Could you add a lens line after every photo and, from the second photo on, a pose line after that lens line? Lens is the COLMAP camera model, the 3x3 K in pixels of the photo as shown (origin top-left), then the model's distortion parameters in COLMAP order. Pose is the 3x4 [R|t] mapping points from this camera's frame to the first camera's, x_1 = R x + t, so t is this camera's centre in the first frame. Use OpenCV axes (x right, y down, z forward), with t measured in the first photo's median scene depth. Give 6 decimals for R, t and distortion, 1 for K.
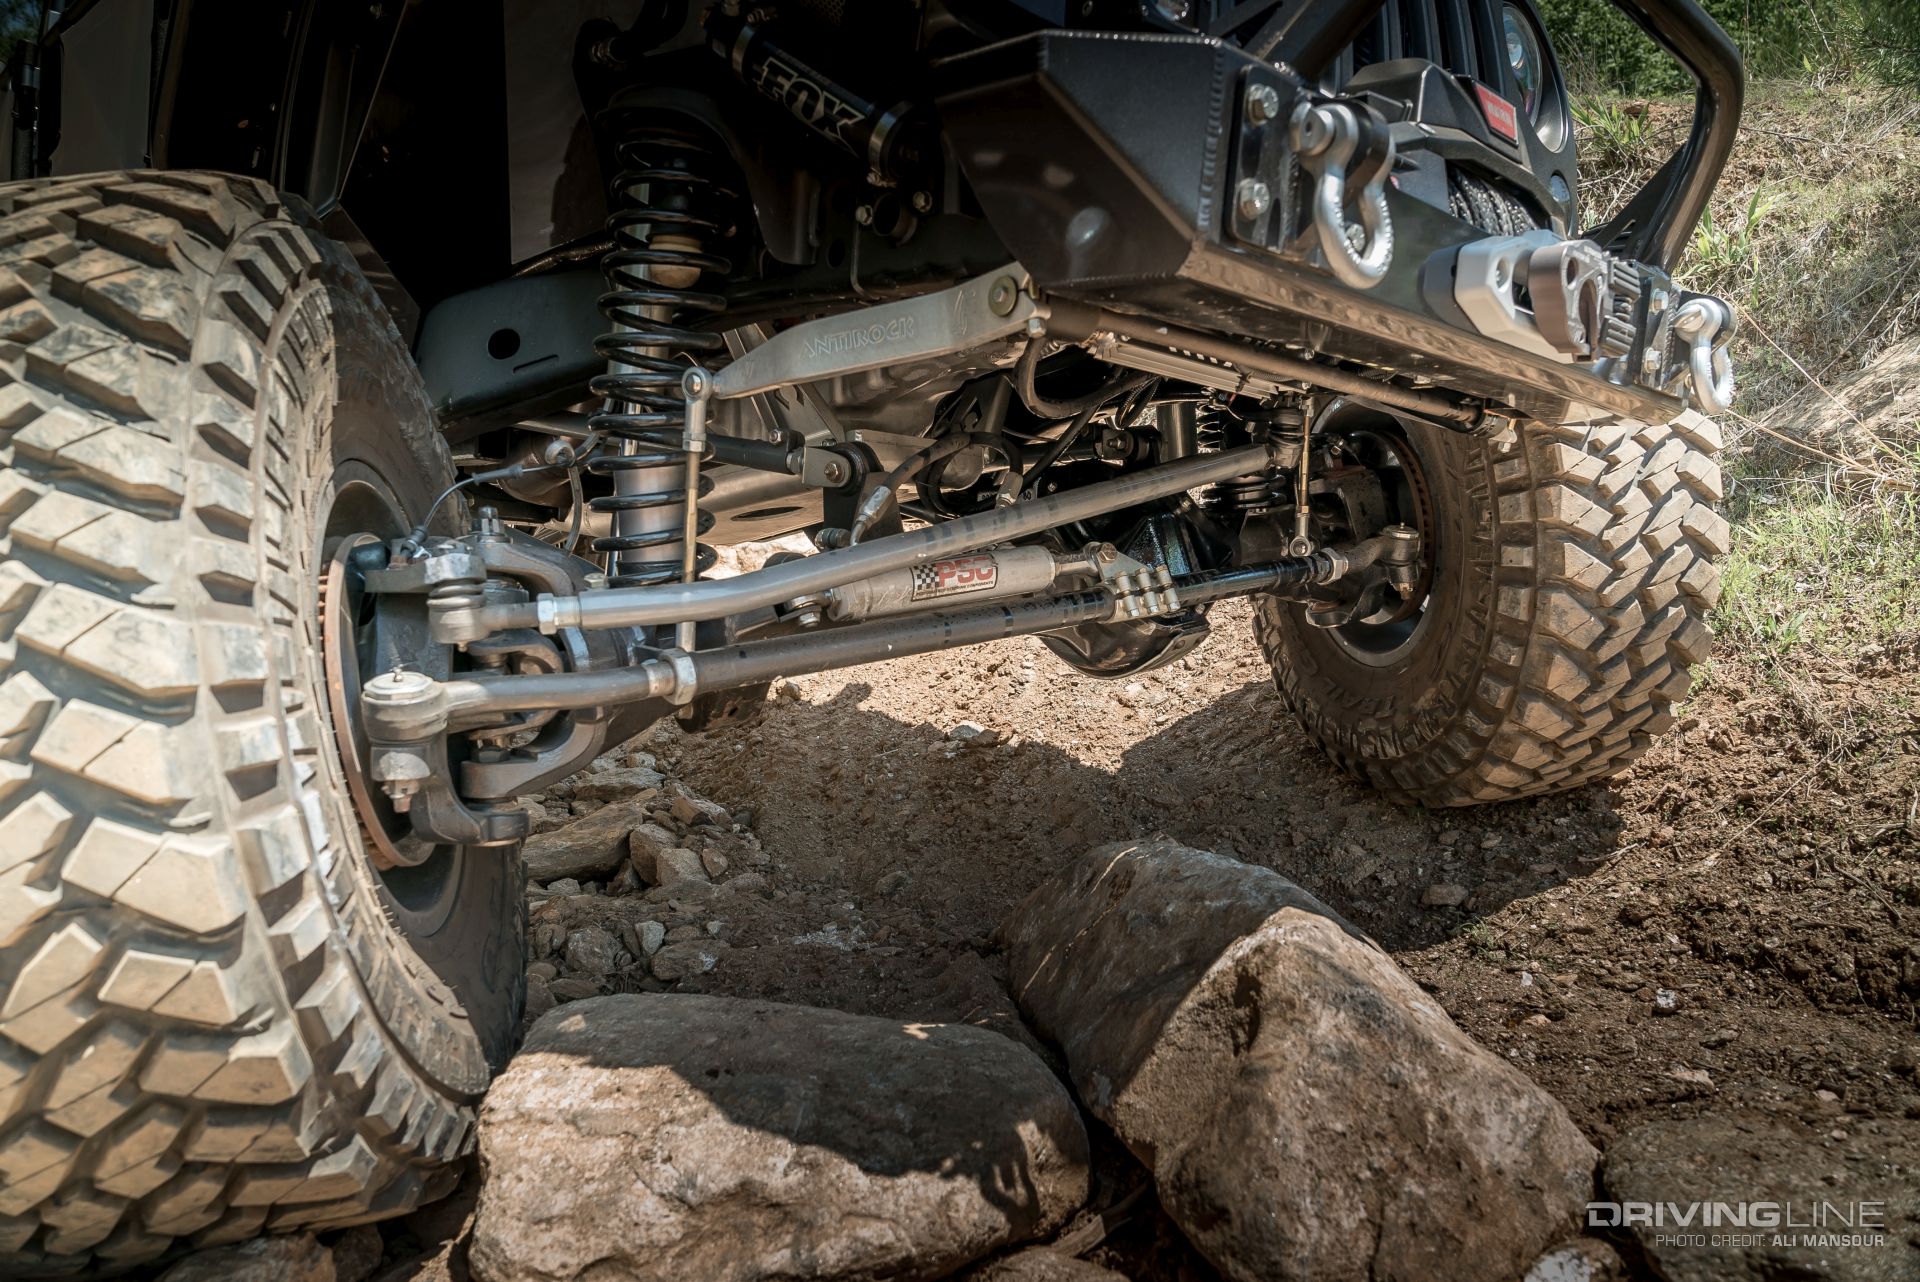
lens RADIAL K [[1301.0, 0, 960.0], [0, 1301.0, 641.0], [0, 0, 1]] dist [-0.029926, 0.014769]
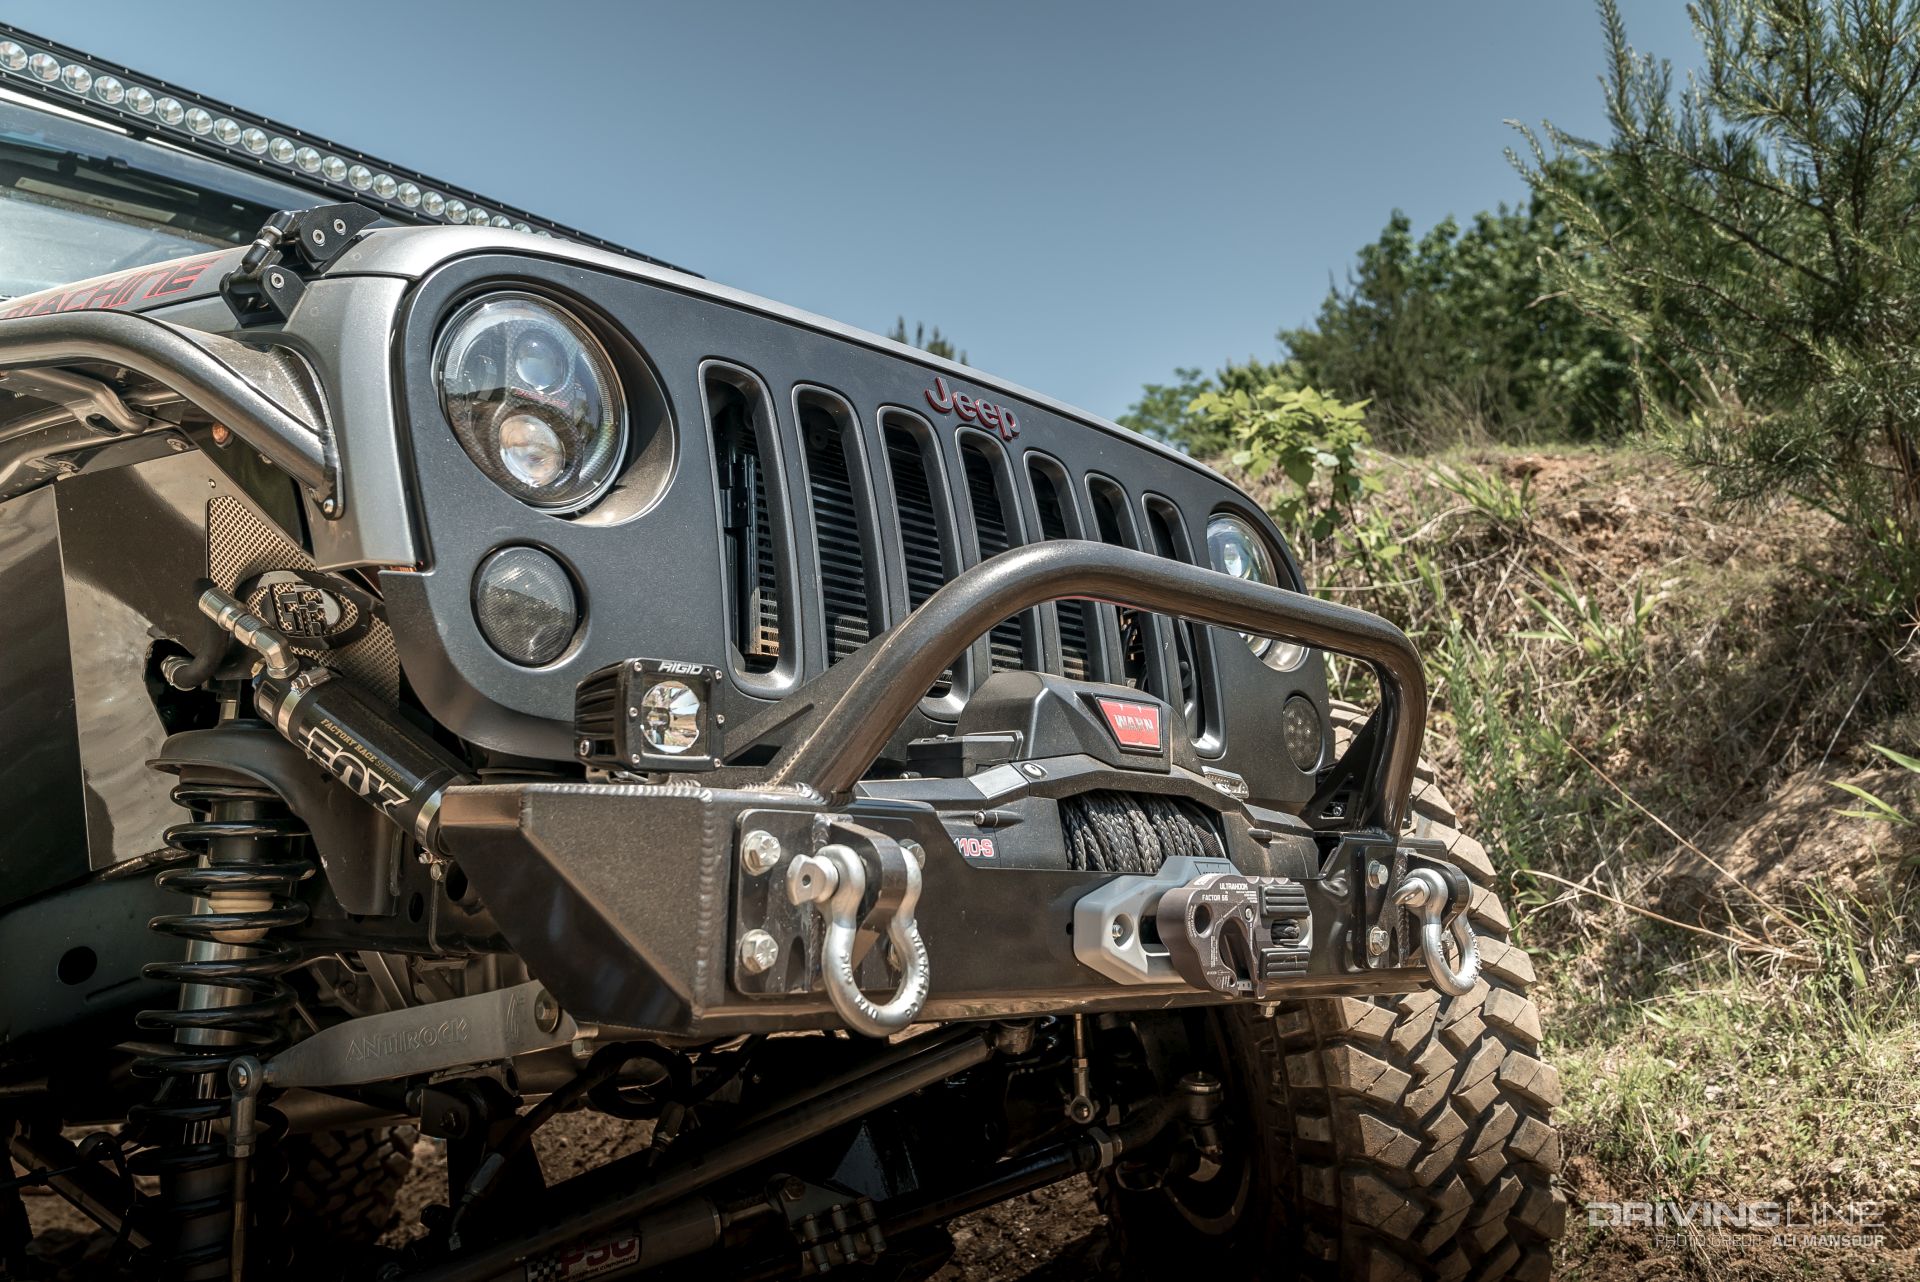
lens RADIAL K [[1639.5, 0, 960.0], [0, 1639.5, 641.0], [0, 0, 1]] dist [-0.002266, 0.006720]
pose [[0.997049, -0.052191, 0.056297, 0.234121], [0.064009, 0.970051, -0.234316, -0.203098], [-0.042382, 0.237228, 0.970529, -0.145671]]
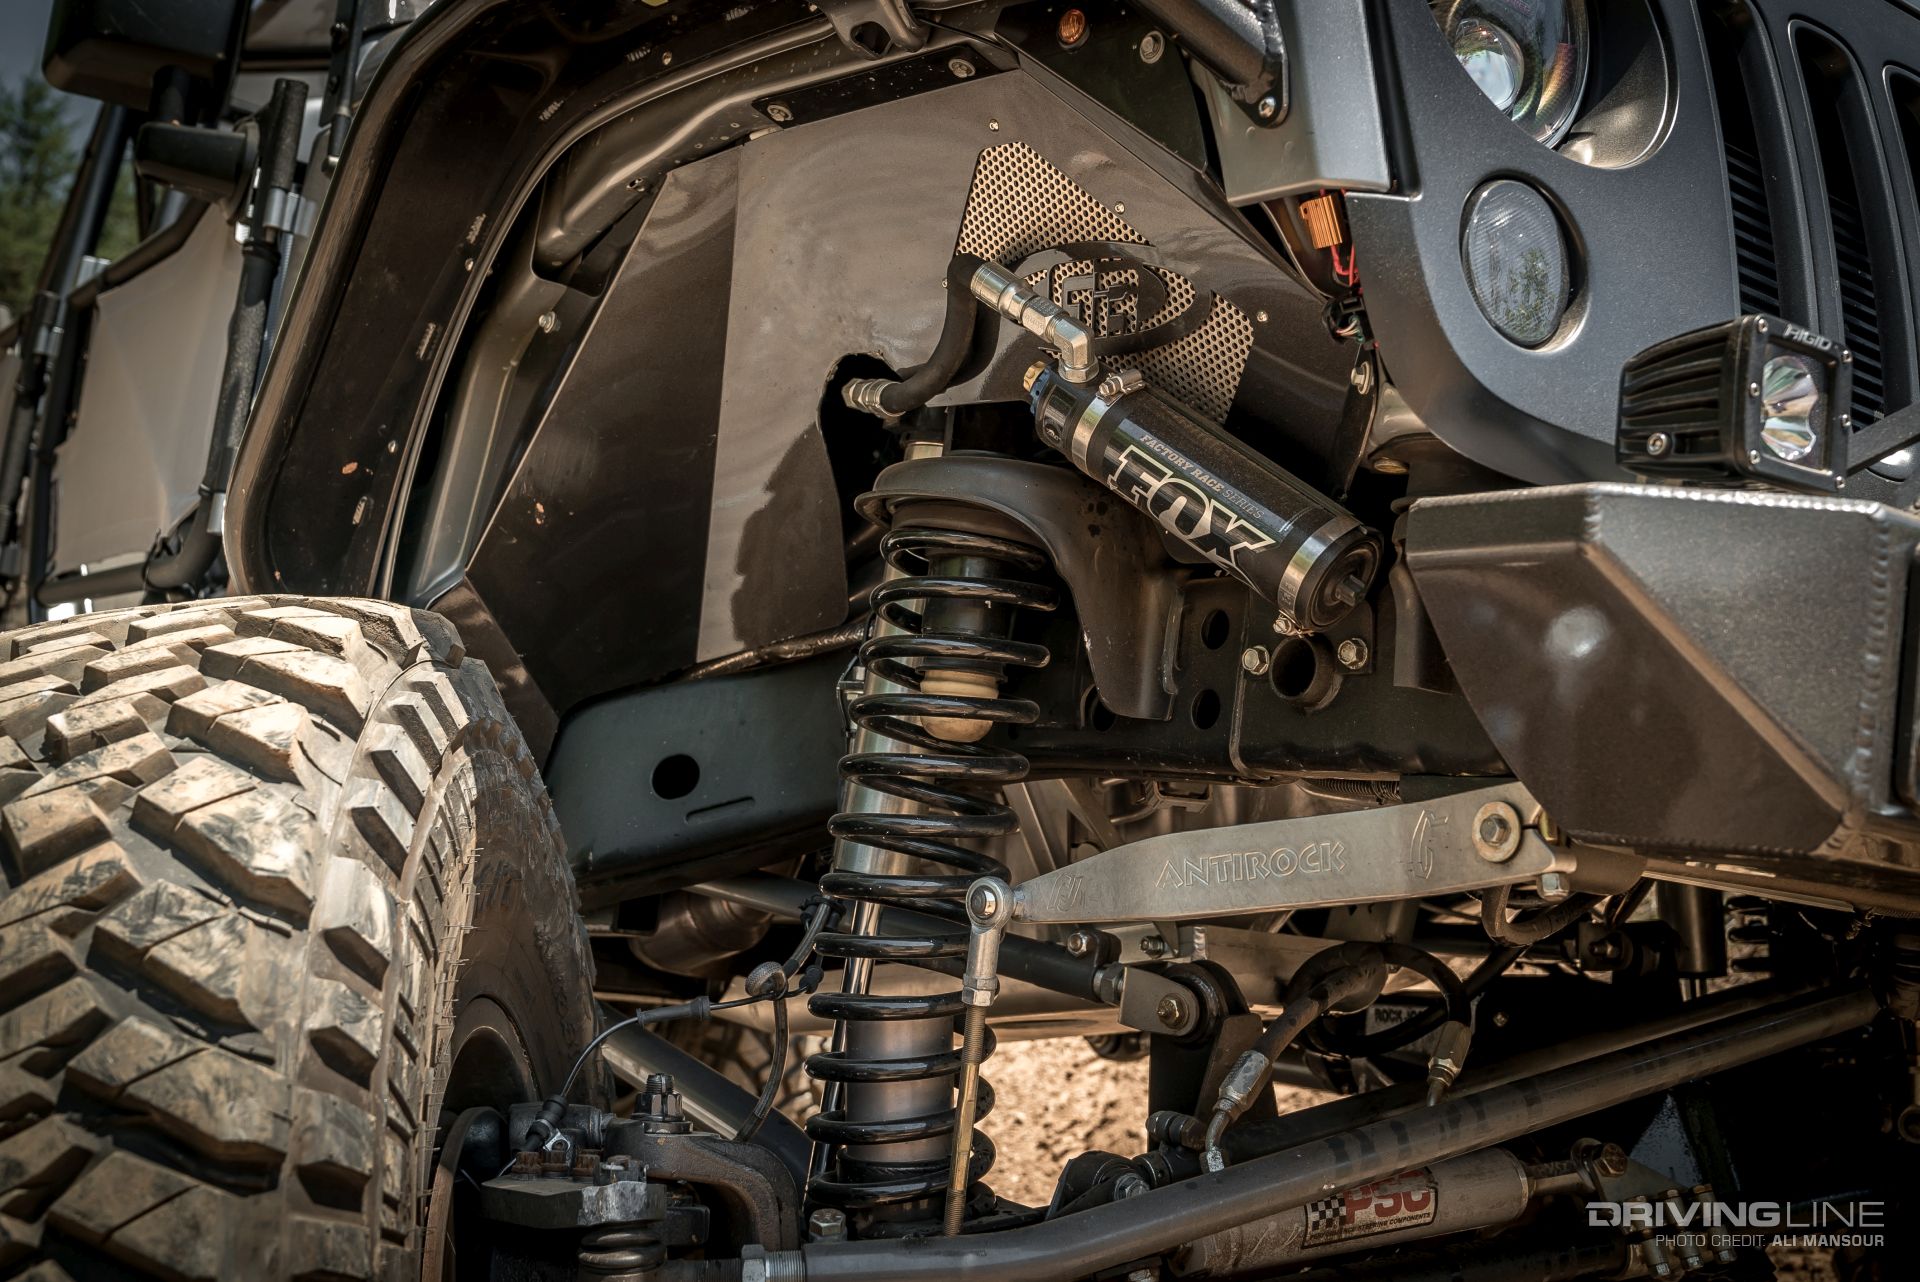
lens RADIAL K [[2015.1, 0, 960.0], [0, 2015.1, 641.0], [0, 0, 1]] dist [-0.002583, -0.000900]
pose [[0.989623, 0.024137, -0.141647, -0.080268], [-0.053548, 0.976729, -0.207683, -0.121167], [0.133338, 0.213113, 0.967886, -0.015054]]
